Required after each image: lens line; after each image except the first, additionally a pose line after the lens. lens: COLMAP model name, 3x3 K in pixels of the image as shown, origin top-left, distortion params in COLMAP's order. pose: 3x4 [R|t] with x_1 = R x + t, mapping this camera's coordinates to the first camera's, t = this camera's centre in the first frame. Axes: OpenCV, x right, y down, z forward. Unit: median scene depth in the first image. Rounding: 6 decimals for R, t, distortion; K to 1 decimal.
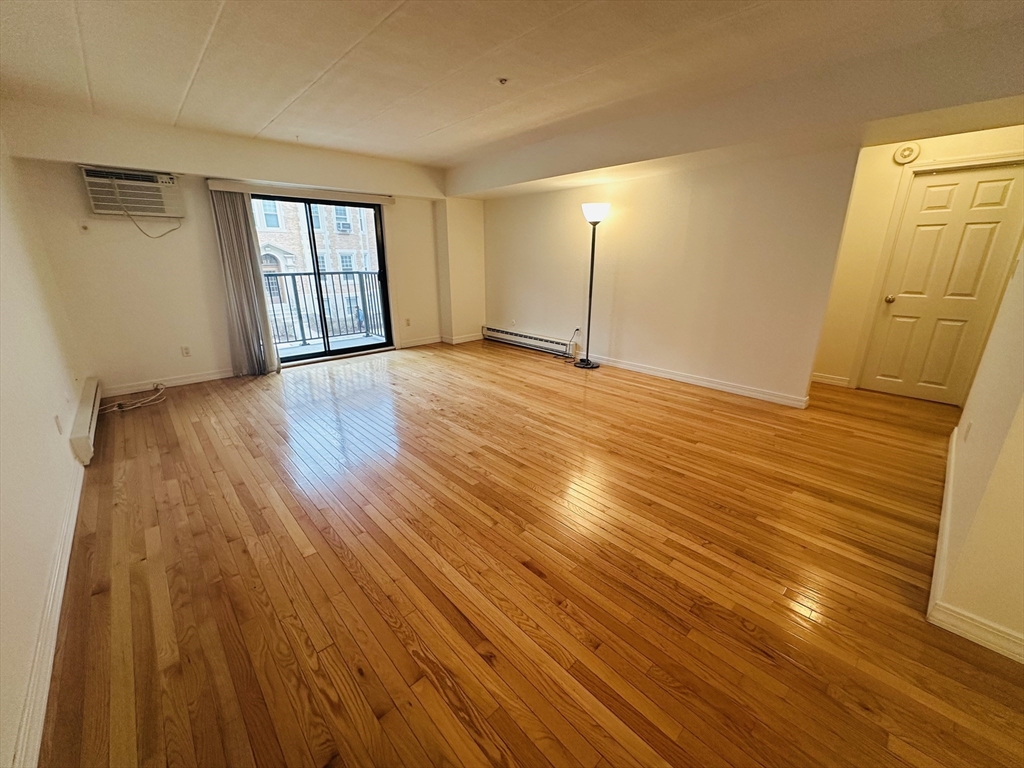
lens RADIAL K [[409.6, 0, 512.4], [0, 409.6, 382.9], [0, 0, 1]] dist [-0.002483, 0.000039]
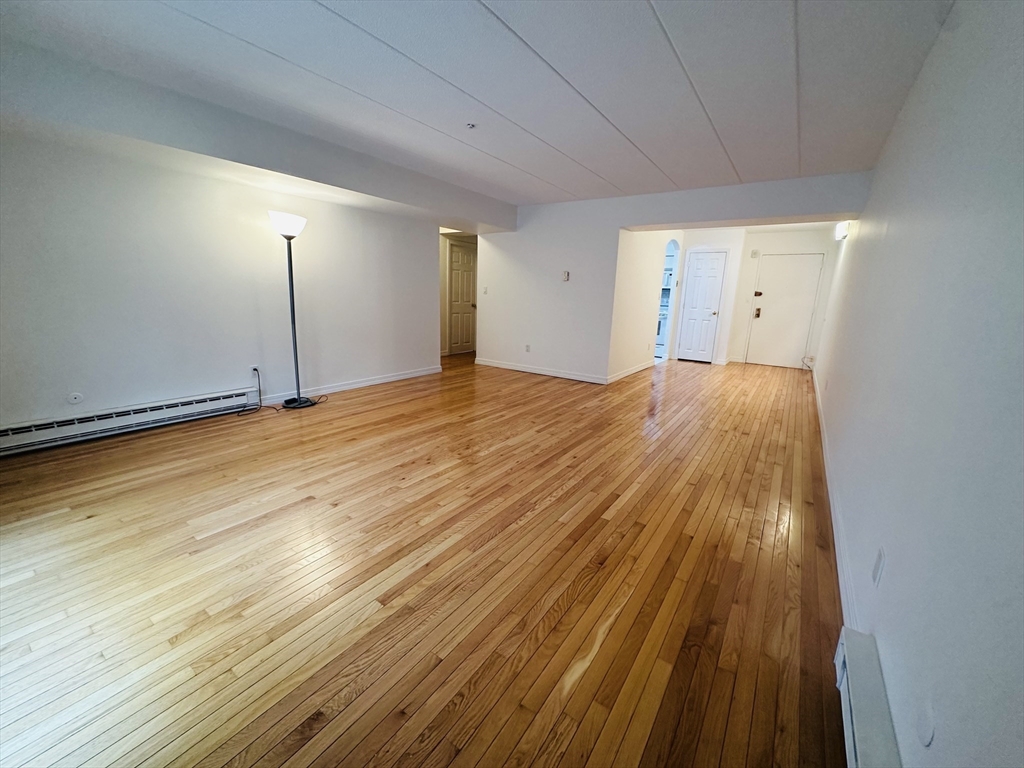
lens RADIAL K [[409.6, 0, 512.3], [0, 409.6, 384.3], [0, 0, 1]] dist [-0.002483, 0.000039]
pose [[-0.213779, -0.218594, 0.952111, -0.880769], [0.259094, 0.927050, 0.271015, -0.245636], [-0.941896, 0.304624, -0.141547, 0.878157]]
